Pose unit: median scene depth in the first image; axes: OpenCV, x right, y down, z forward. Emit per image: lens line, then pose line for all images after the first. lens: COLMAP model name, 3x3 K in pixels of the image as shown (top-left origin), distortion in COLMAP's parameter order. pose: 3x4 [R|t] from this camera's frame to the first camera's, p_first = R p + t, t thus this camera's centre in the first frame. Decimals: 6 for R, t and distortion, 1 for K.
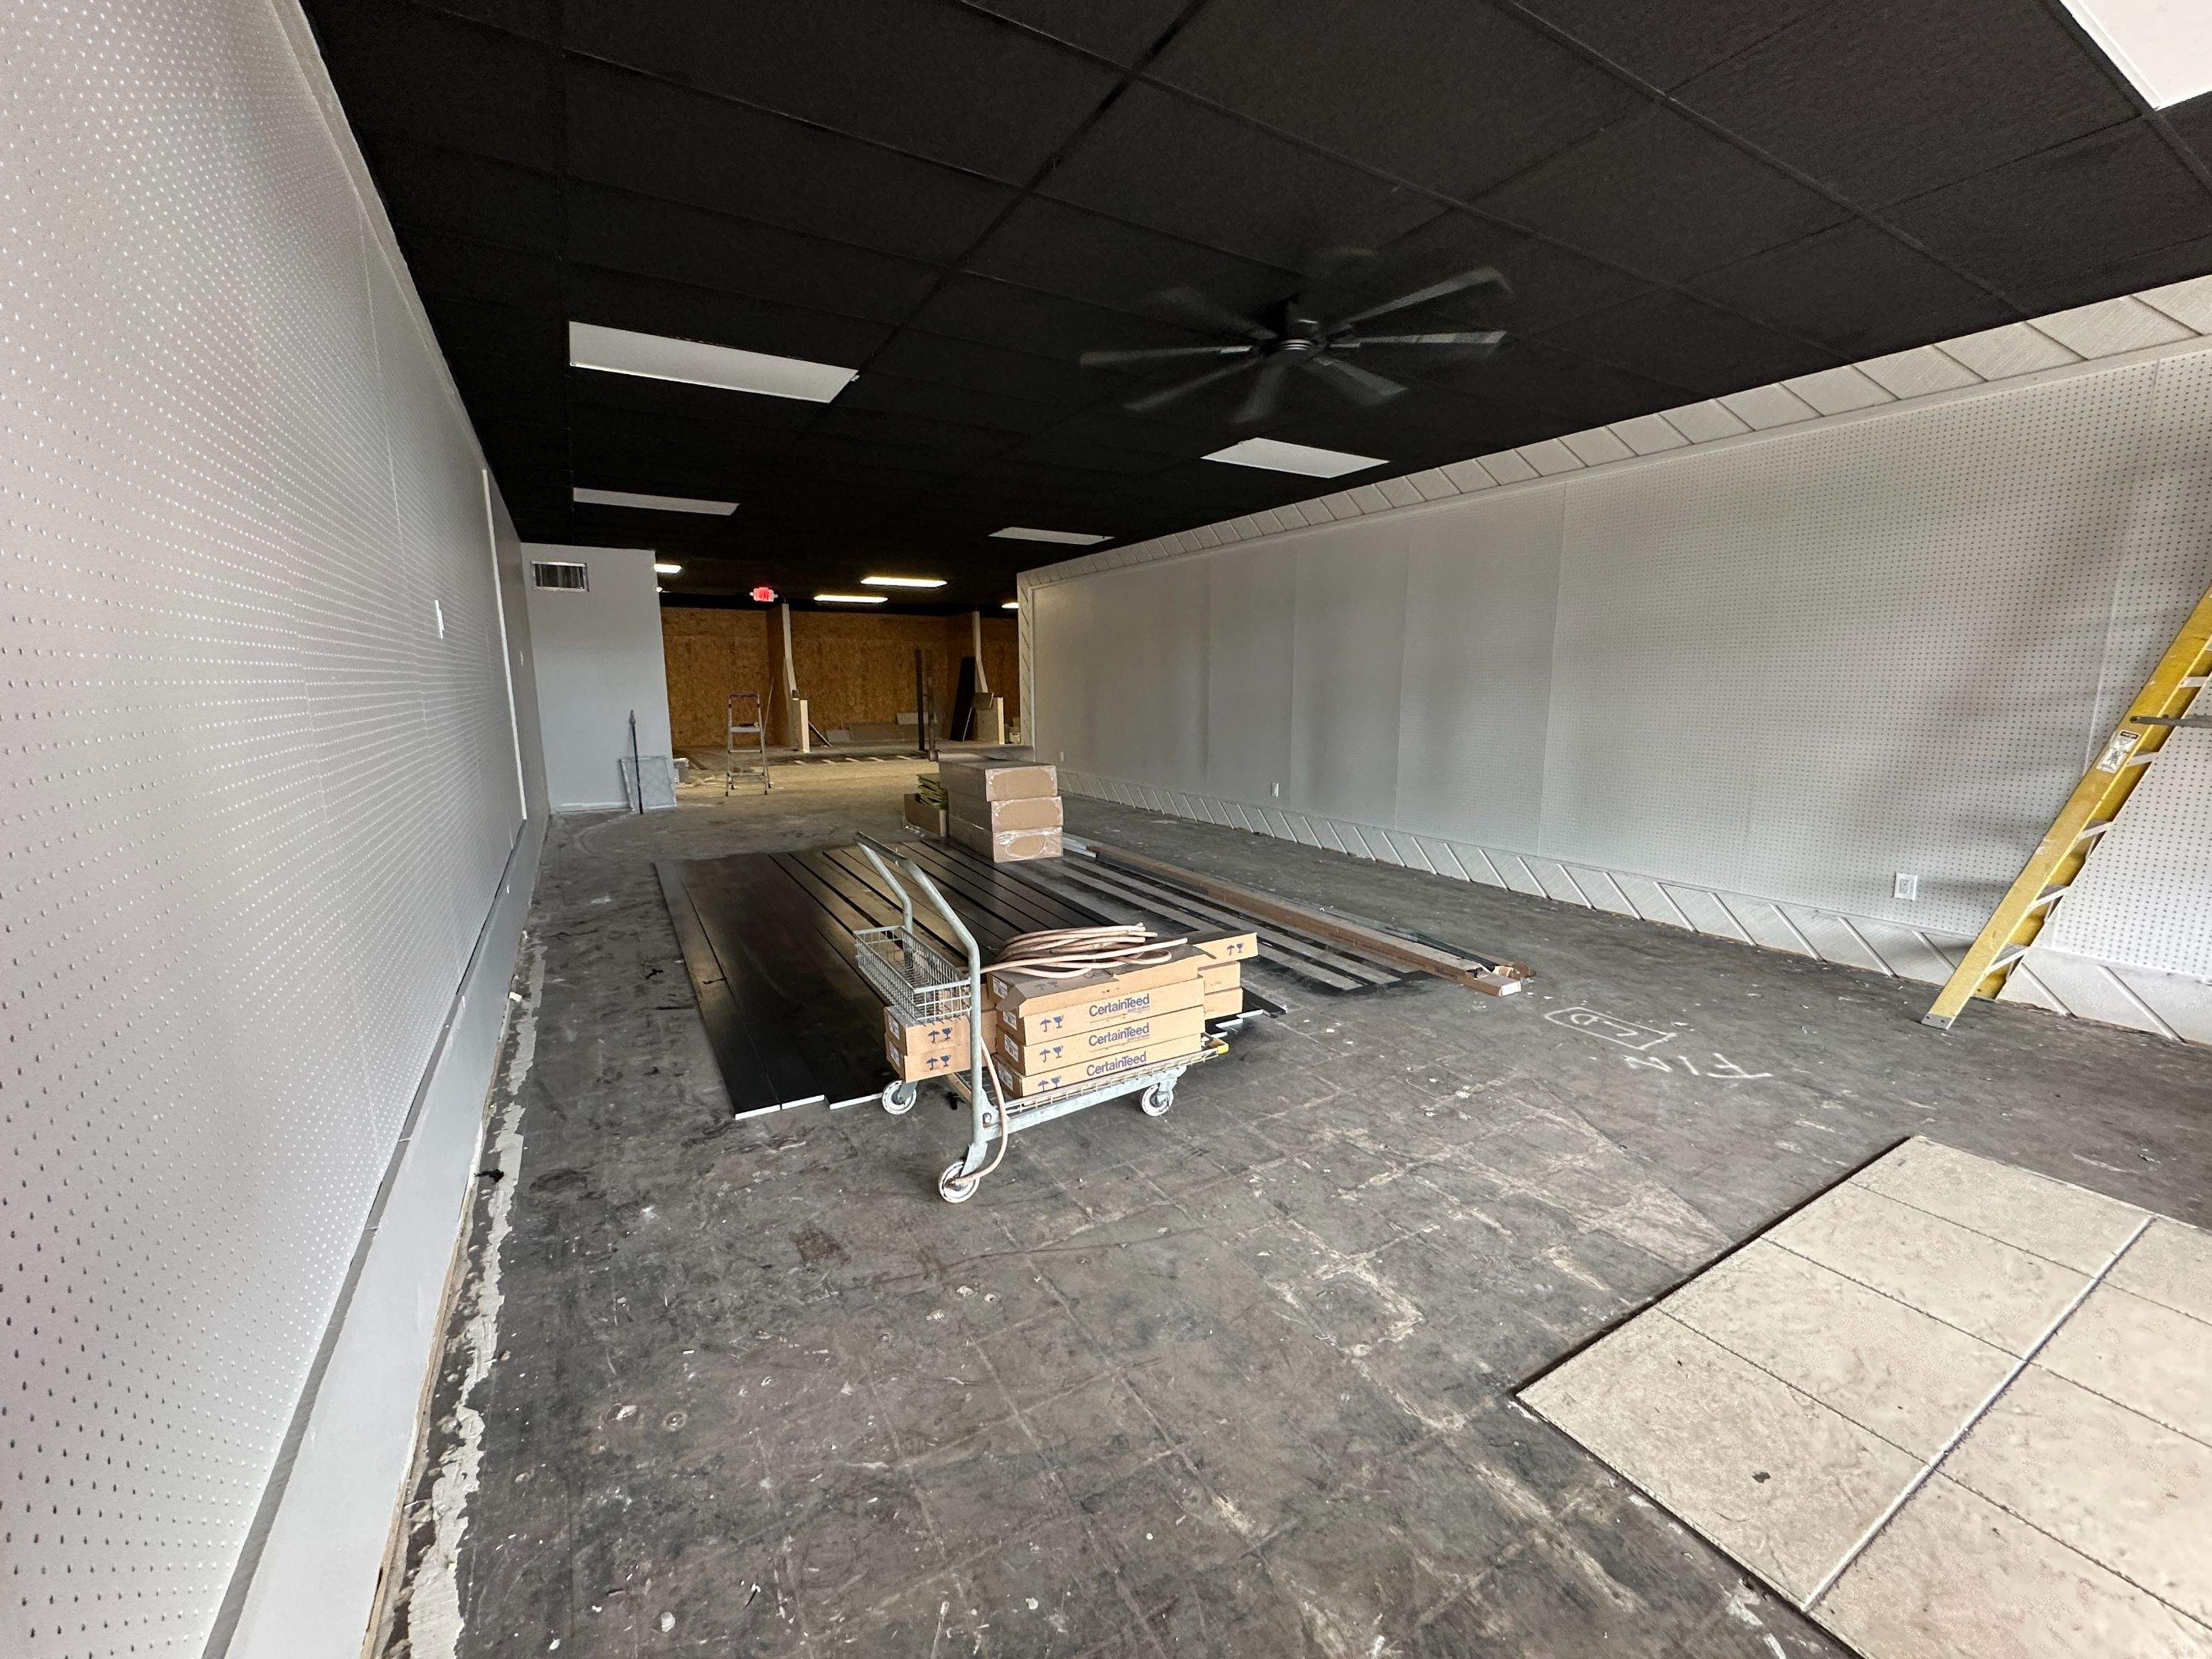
lens RADIAL K [[880.8, 0, 1110.6], [0, 880.8, 829.3], [0, 0, 1]] dist [-0.001646, 0.000705]
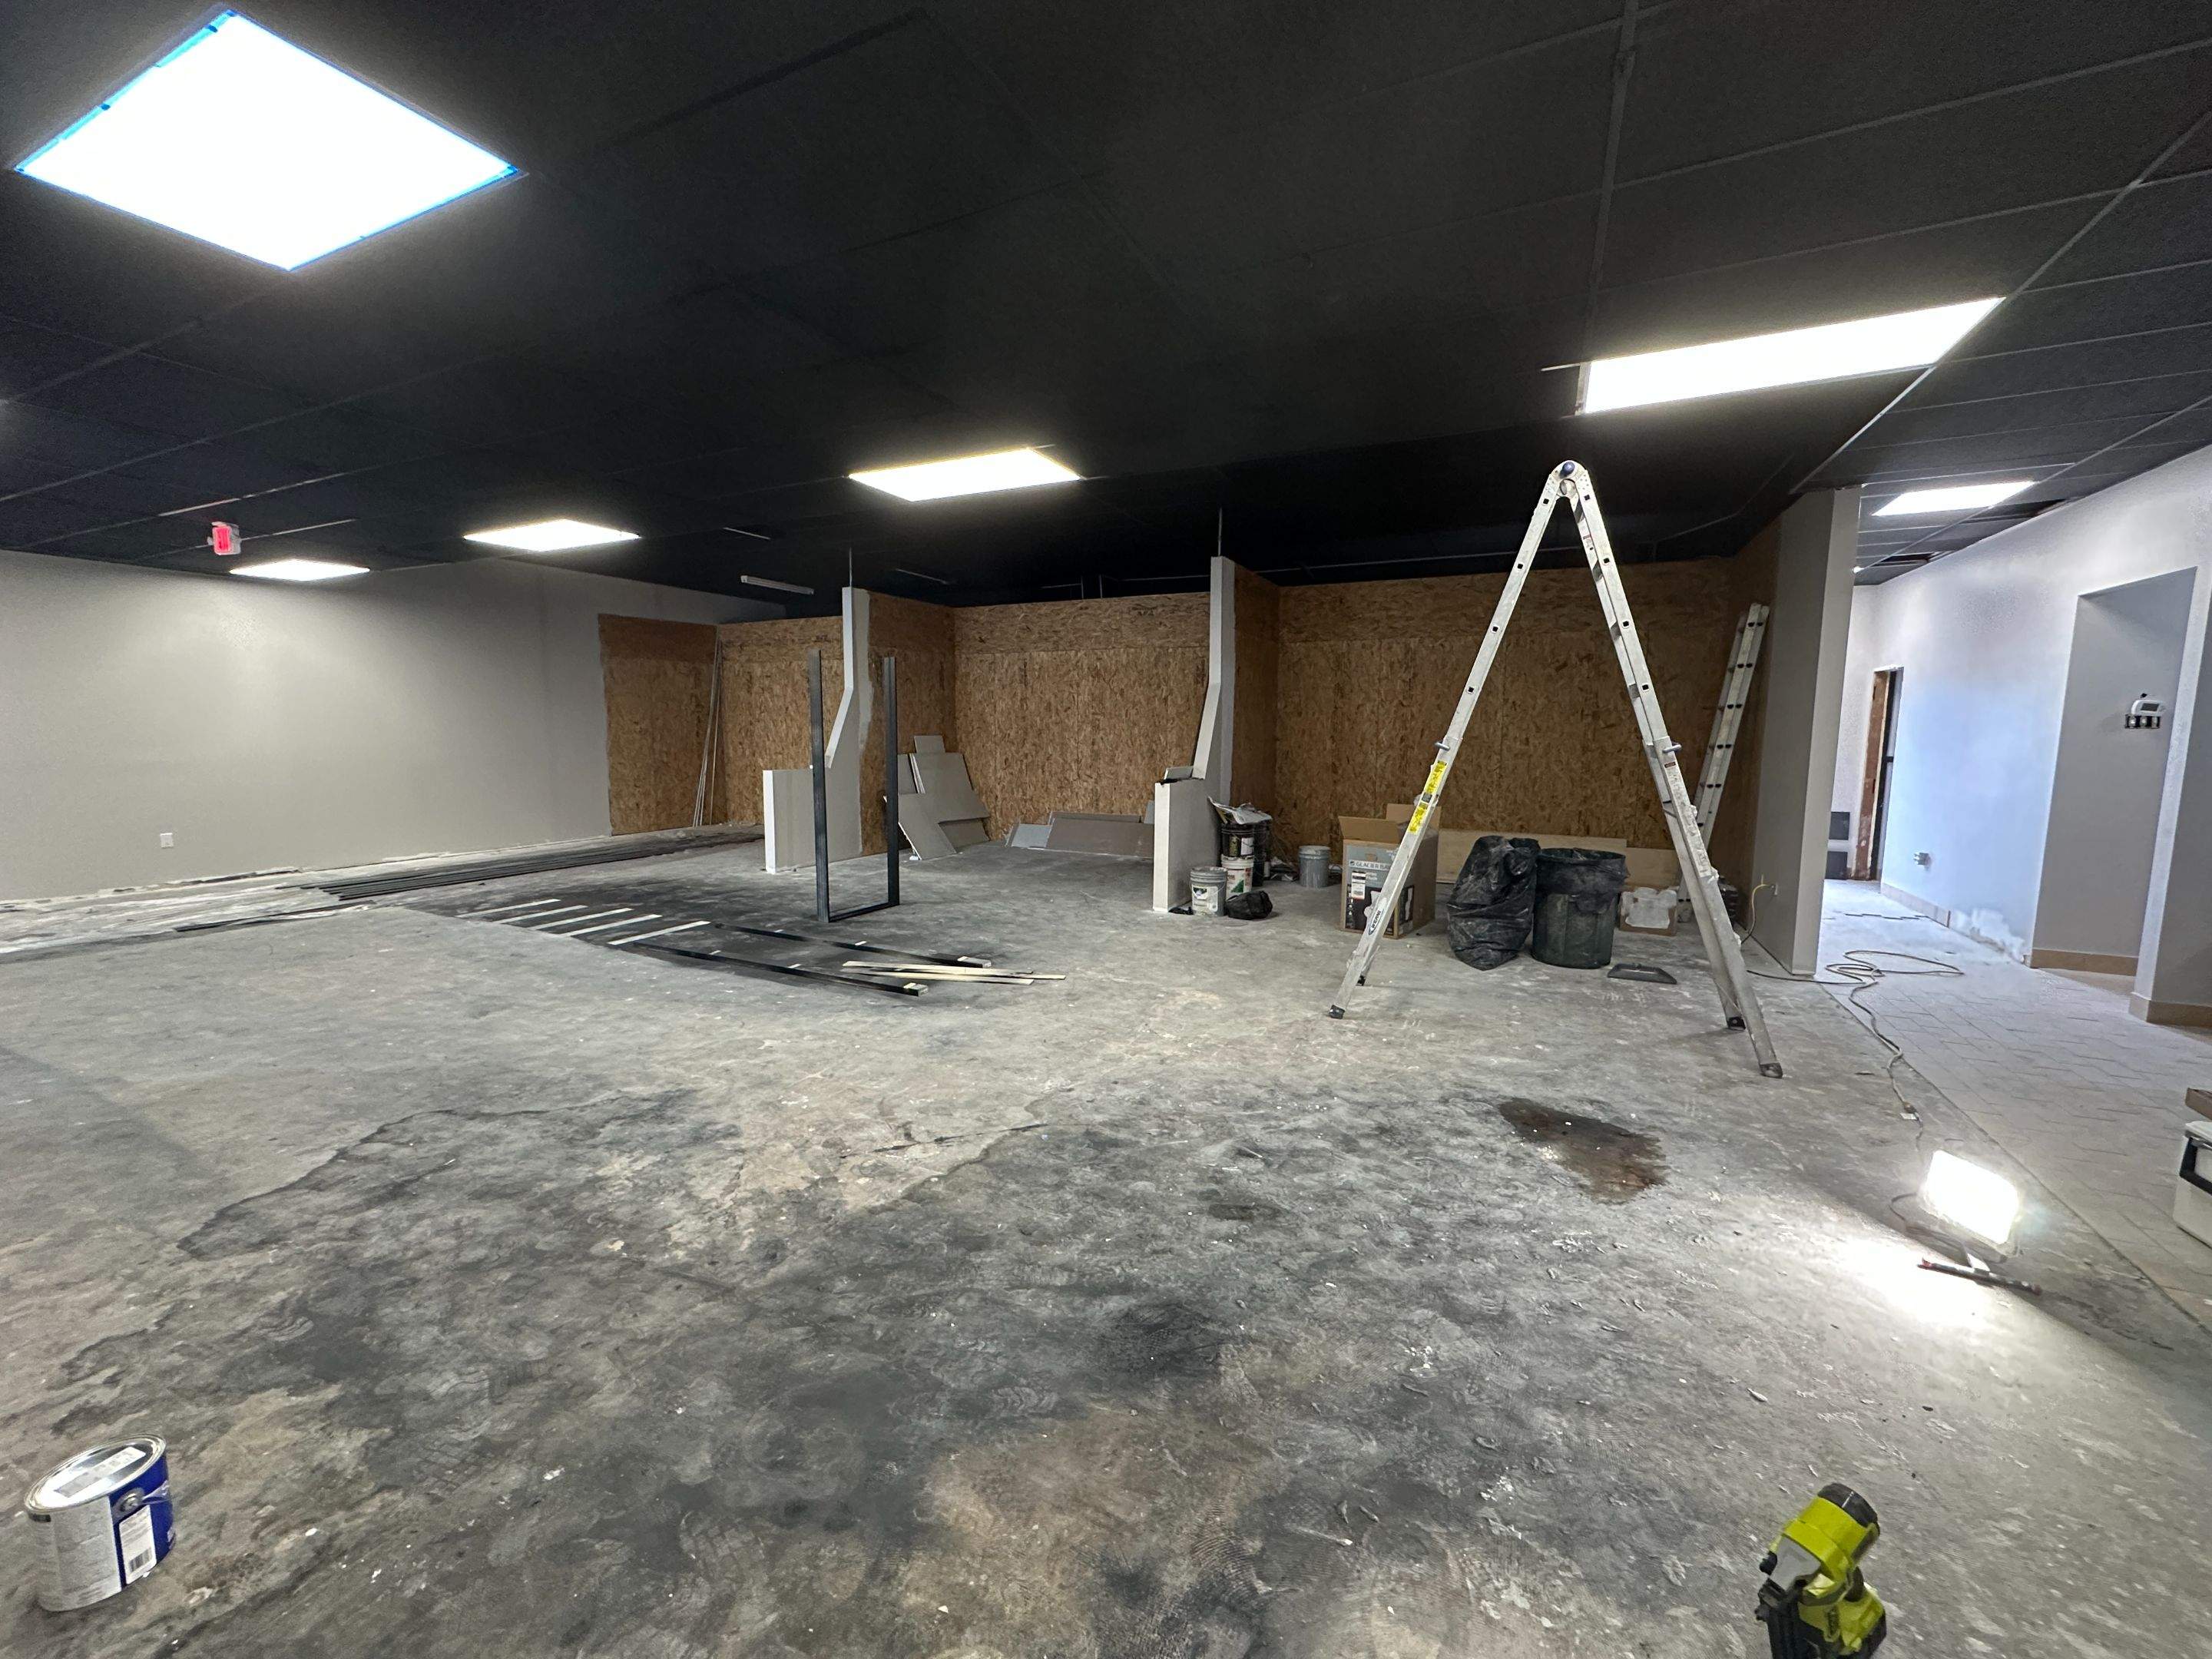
lens RADIAL K [[880.8, 0, 1110.6], [0, 880.8, 829.3], [0, 0, 1]] dist [-0.001646, 0.000705]
pose [[0.553715, 0.101661, -0.826477, 0.151491], [-0.147106, 0.988852, 0.023077, -0.128997], [0.819609, 0.108801, 0.562497, 0.742585]]
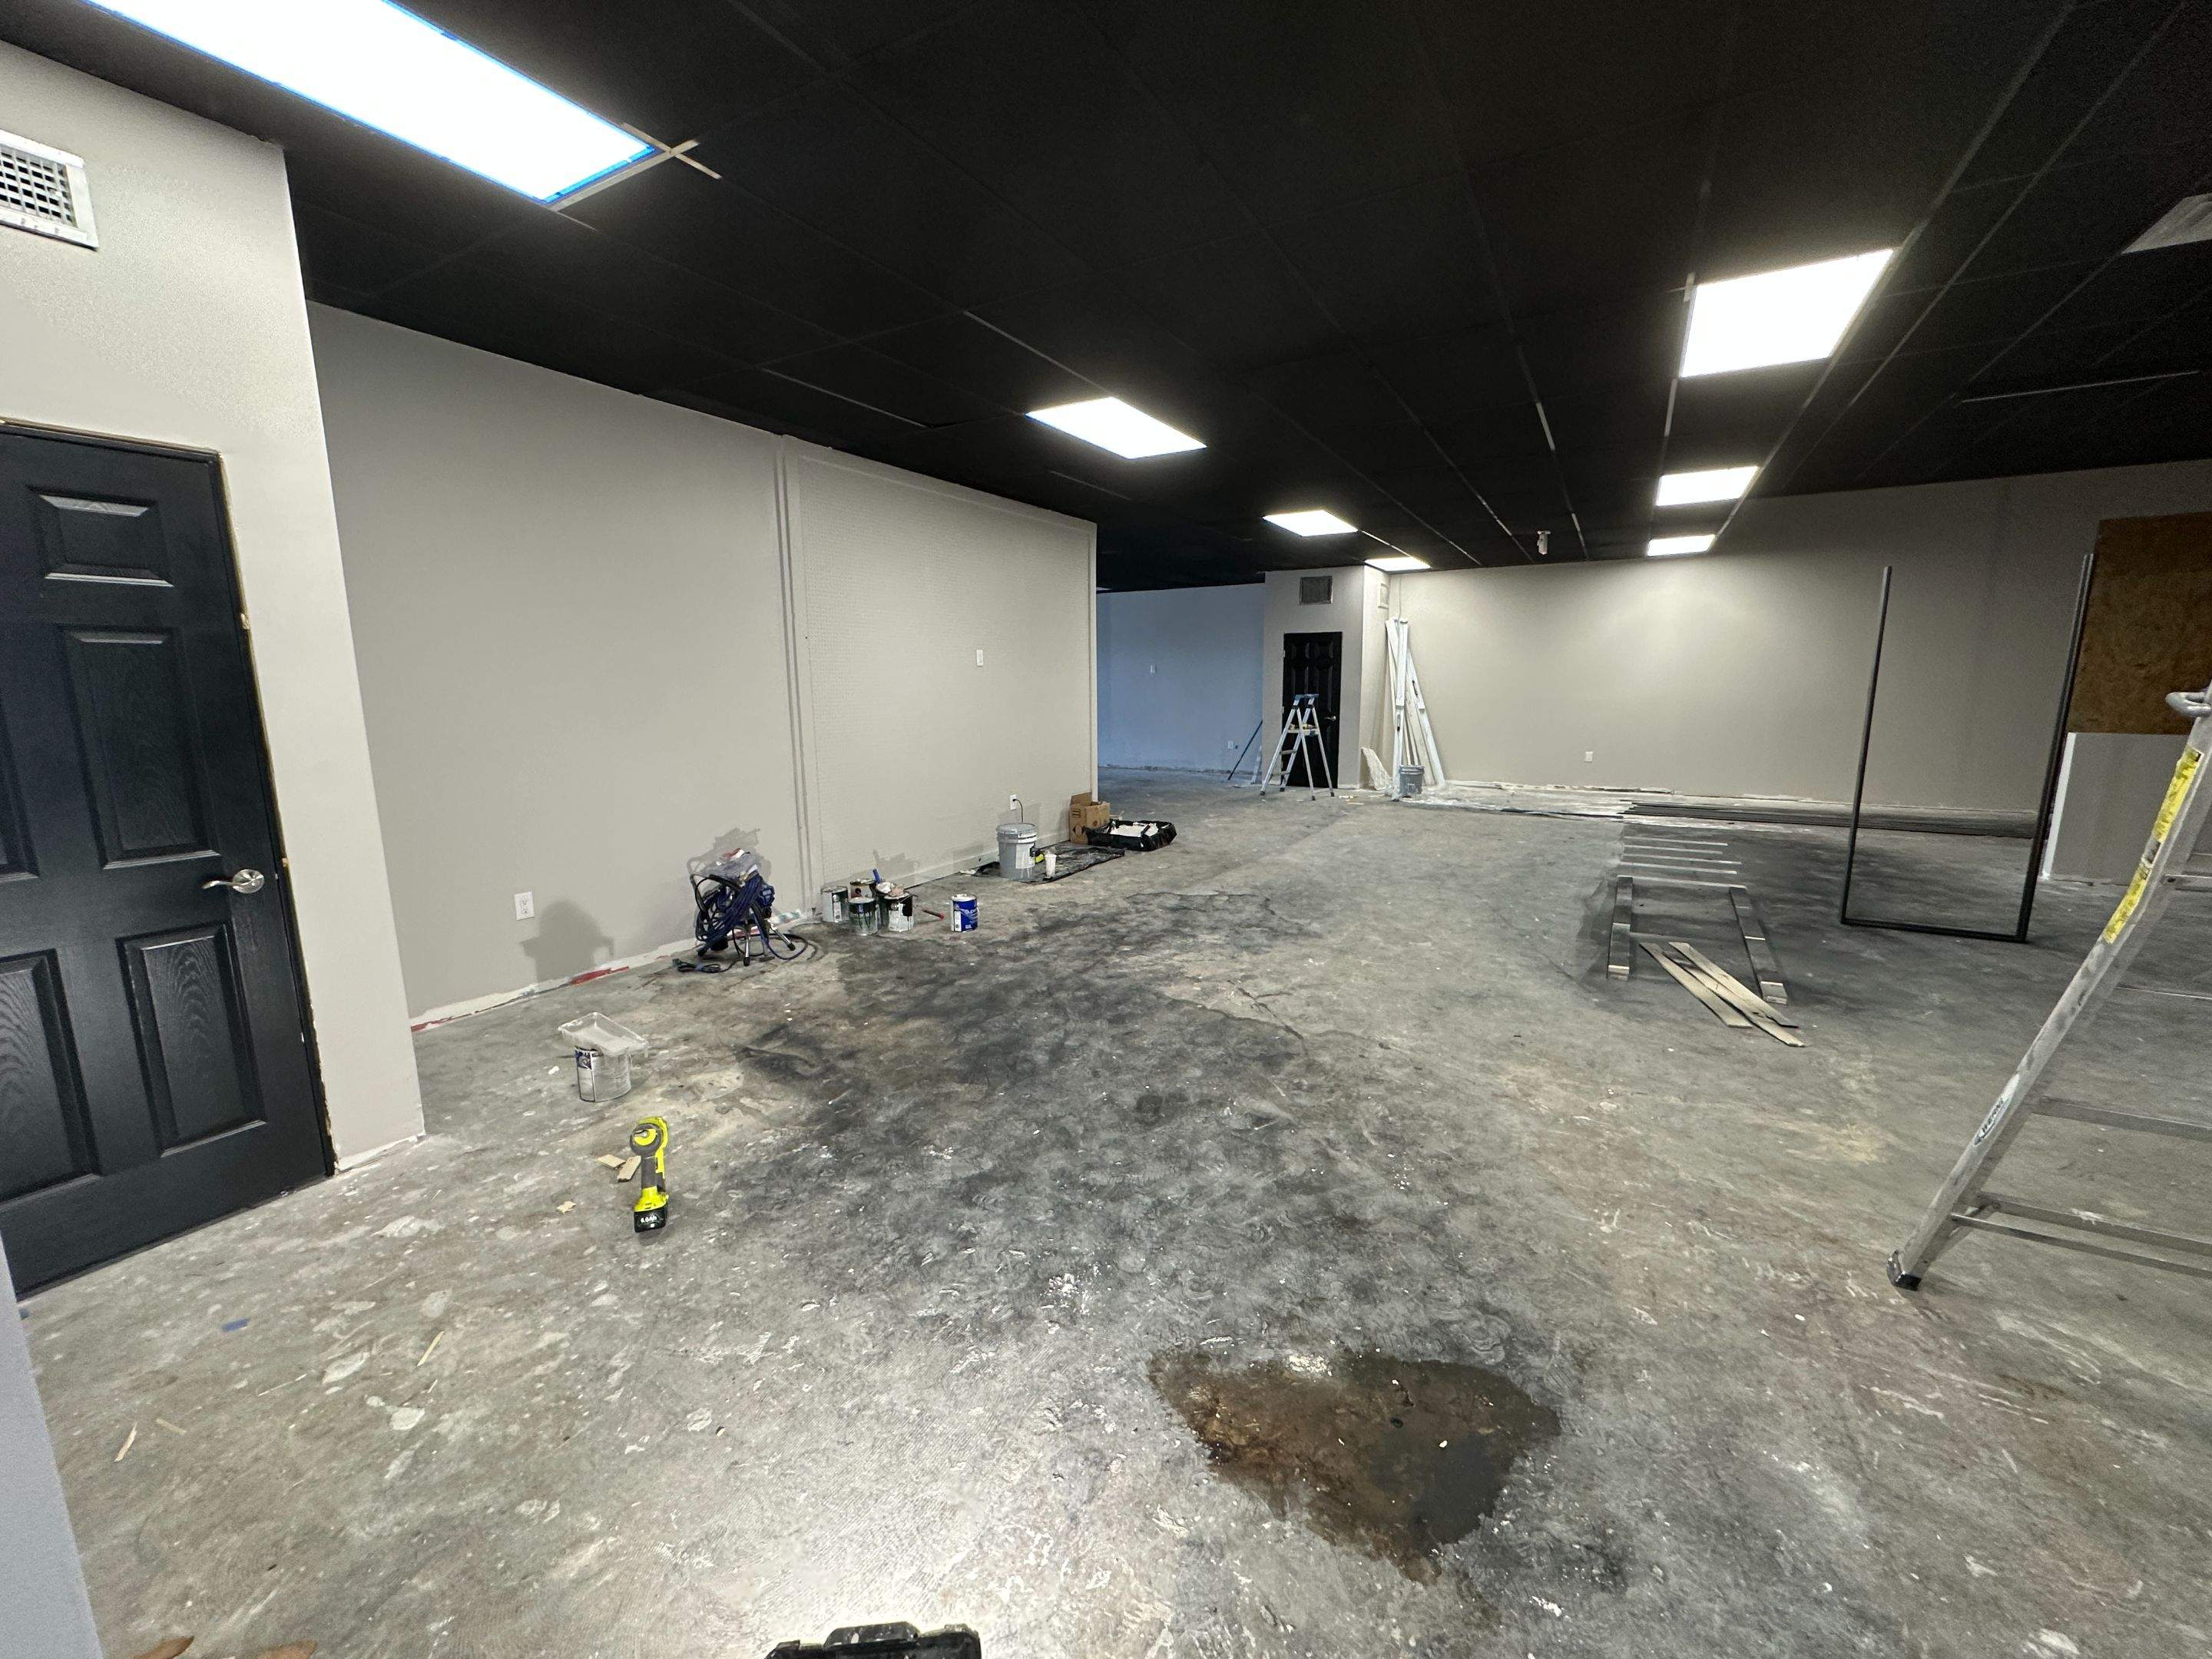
lens RADIAL K [[880.8, 0, 1110.6], [0, 880.8, 829.3], [0, 0, 1]] dist [-0.001646, 0.000705]
pose [[-0.871124, 0.092161, -0.482337, 0.131548], [-0.072535, 0.947307, 0.312006, -0.161239], [0.485676, 0.306782, -0.818537, 0.939522]]
